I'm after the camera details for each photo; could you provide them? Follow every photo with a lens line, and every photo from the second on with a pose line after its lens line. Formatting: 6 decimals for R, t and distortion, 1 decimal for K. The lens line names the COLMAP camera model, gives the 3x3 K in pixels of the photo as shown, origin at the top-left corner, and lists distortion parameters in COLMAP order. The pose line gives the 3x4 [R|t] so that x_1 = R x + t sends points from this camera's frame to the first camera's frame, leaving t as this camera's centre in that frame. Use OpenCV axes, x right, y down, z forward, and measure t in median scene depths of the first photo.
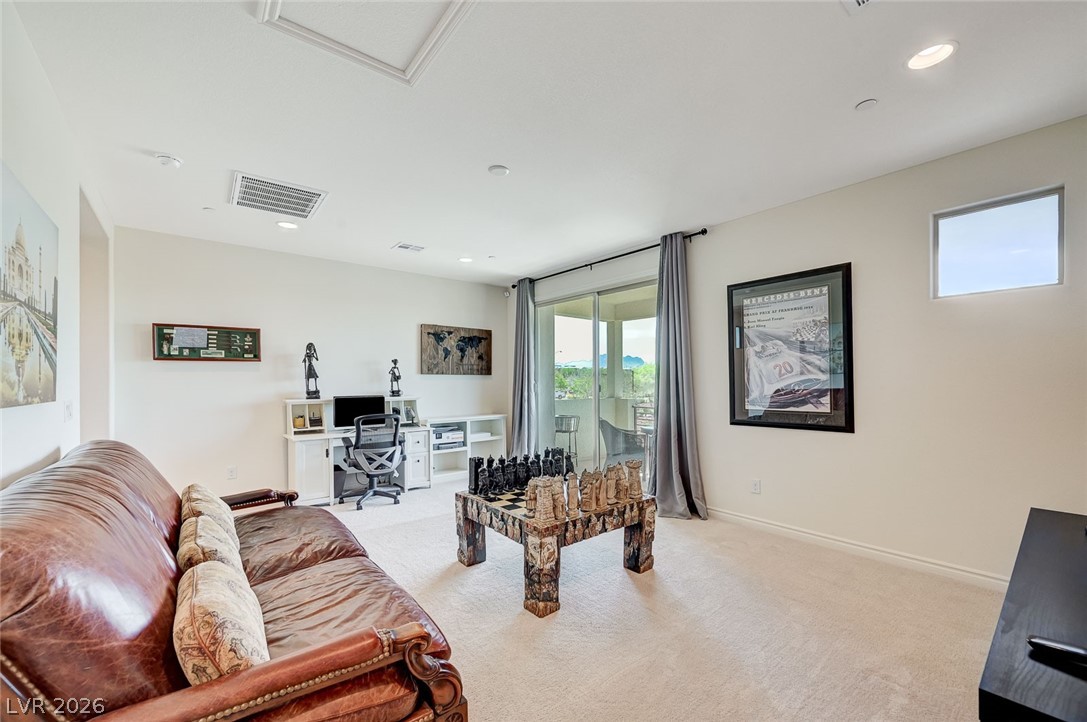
lens RADIAL K [[427.2, 0, 543.8], [0, 427.2, 380.9], [0, 0, 1]] dist [-0.003227, -0.001171]
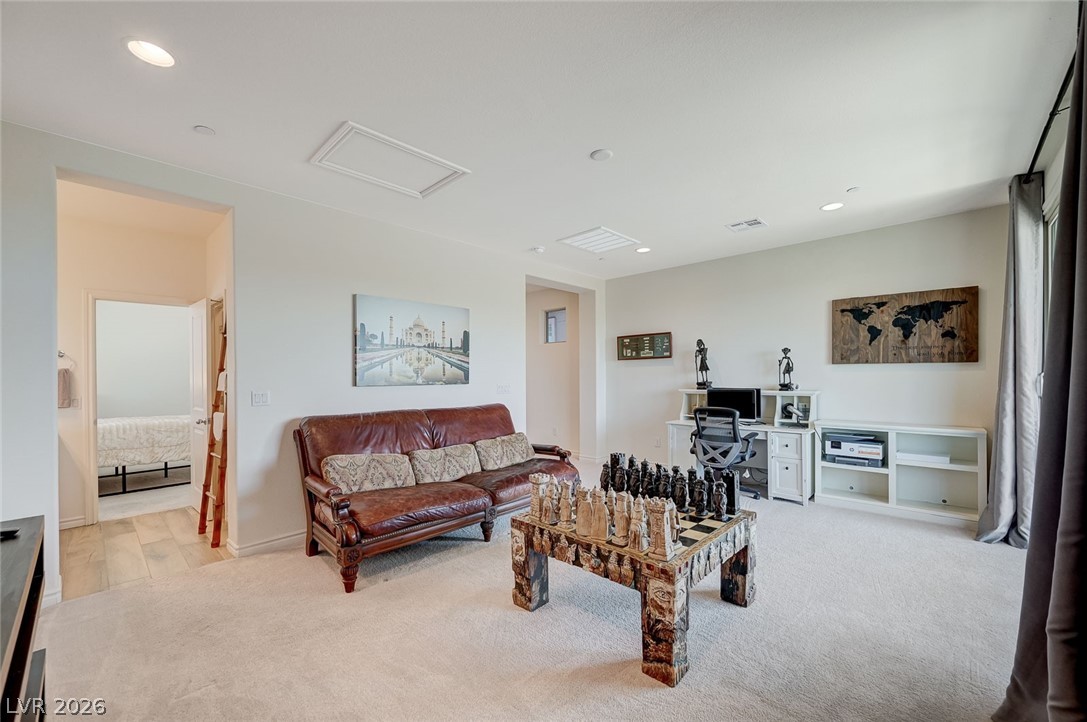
lens RADIAL K [[427.2, 0, 558.6], [0, 427.2, 374.9], [0, 0, 1]] dist [-0.003227, -0.001171]
pose [[0.152344, 0.004425, -0.988318, 0.442653], [0.007768, 0.999954, 0.005674, -0.004332], [0.988297, -0.008542, 0.152303, 0.403975]]
